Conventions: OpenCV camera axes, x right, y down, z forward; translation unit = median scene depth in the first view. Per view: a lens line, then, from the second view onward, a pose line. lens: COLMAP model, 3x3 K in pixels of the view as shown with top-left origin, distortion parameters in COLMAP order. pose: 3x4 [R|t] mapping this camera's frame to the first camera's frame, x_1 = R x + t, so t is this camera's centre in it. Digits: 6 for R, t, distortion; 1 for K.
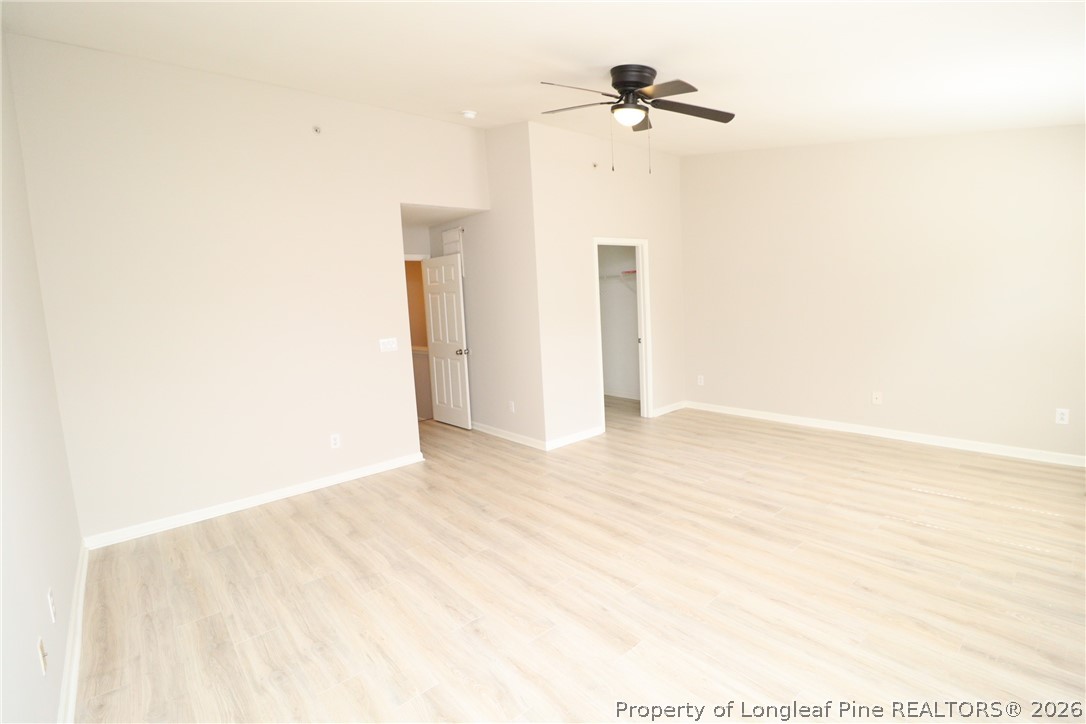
lens RADIAL K [[503.2, 0, 557.4], [0, 503.2, 354.9], [0, 0, 1]] dist [0.000191, -0.013072]
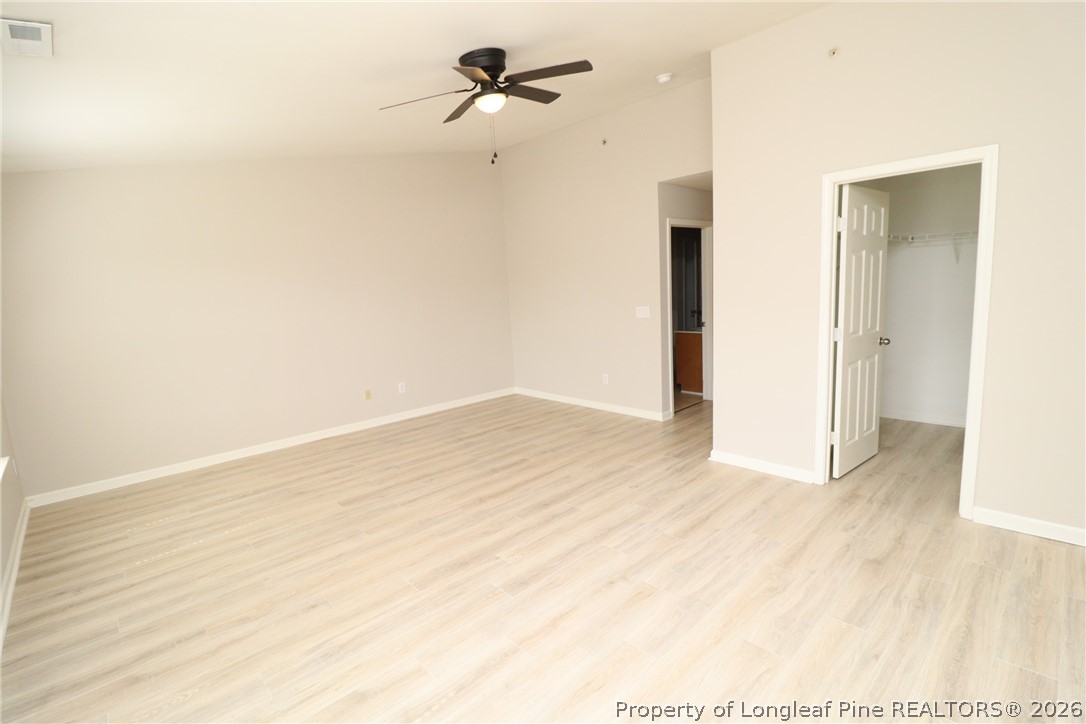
lens RADIAL K [[503.2, 0, 557.4], [0, 503.2, 354.9], [0, 0, 1]] dist [0.000191, -0.013072]
pose [[0.050282, 0.190642, -0.980371, 1.044810], [-0.067153, 0.980037, 0.187133, -0.164109], [0.996475, 0.056426, 0.062081, 0.957540]]
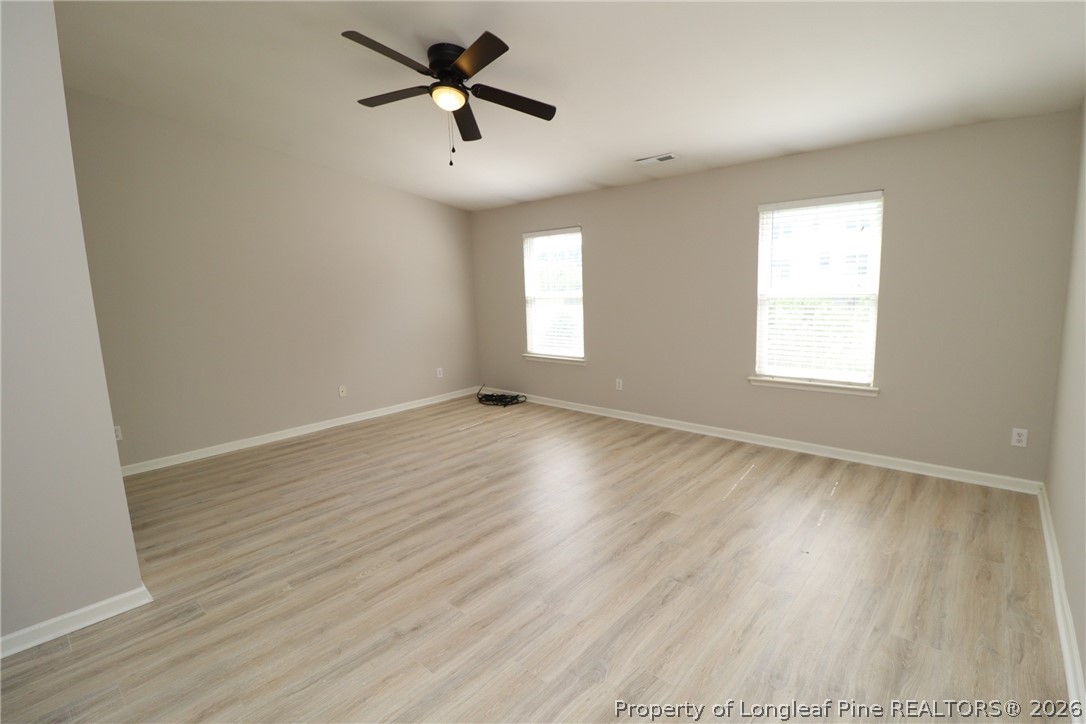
lens RADIAL K [[503.2, 0, 557.4], [0, 503.2, 354.9], [0, 0, 1]] dist [0.000191, -0.013072]
pose [[-0.129648, -0.087141, 0.987724, -0.760293], [0.149938, 0.982953, 0.106400, -0.060421], [-0.980158, 0.161892, -0.114372, 0.861619]]
